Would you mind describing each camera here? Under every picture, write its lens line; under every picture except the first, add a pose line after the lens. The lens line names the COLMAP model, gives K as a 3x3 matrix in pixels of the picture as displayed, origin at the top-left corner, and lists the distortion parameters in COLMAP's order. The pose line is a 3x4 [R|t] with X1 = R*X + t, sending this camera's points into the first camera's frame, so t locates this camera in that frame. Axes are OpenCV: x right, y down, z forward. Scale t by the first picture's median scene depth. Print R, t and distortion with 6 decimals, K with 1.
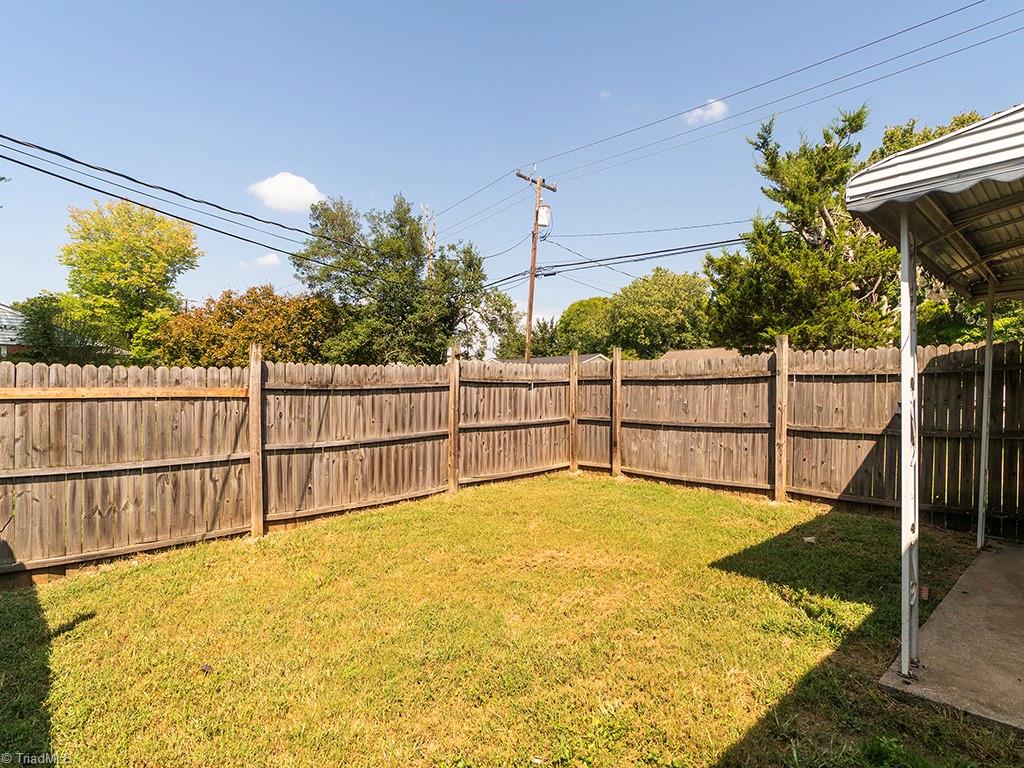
lens RADIAL K [[553.9, 0, 522.6], [0, 553.9, 389.4], [0, 0, 1]] dist [0.000878, 0.000270]
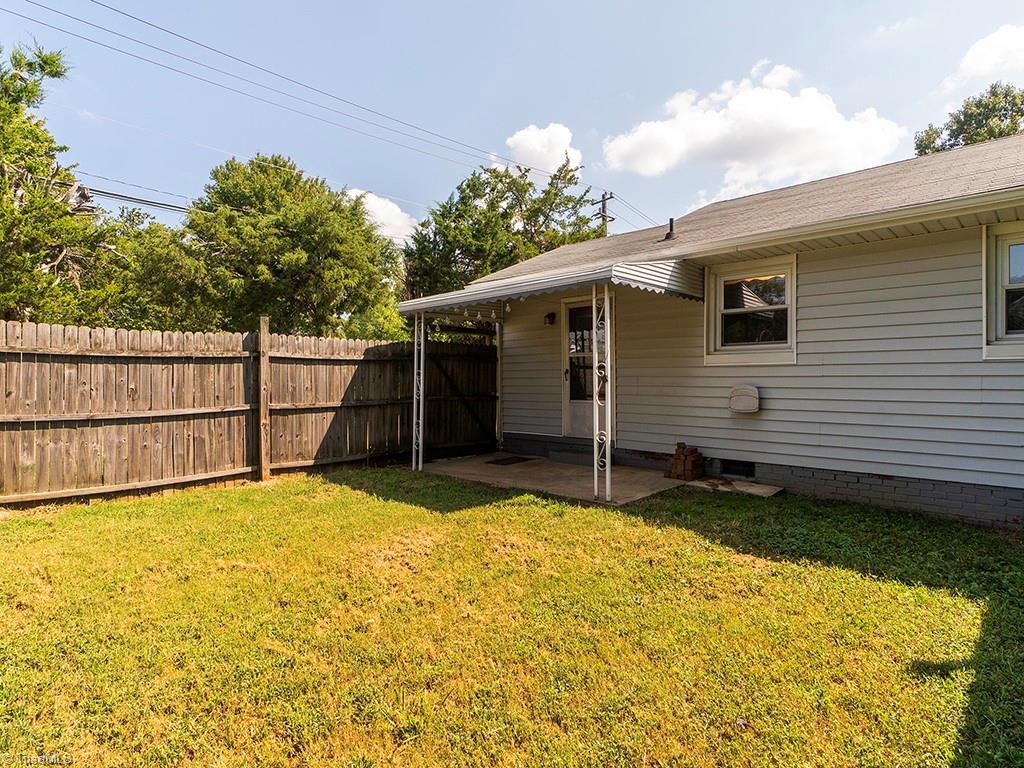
lens RADIAL K [[553.9, 0, 514.8], [0, 553.9, 378.7], [0, 0, 1]] dist [0.000878, 0.000270]
pose [[-0.061206, -0.003231, 0.998120, -0.554280], [0.001146, 0.999994, 0.003307, 0.011965], [-0.998125, 0.001346, -0.061202, 0.580162]]
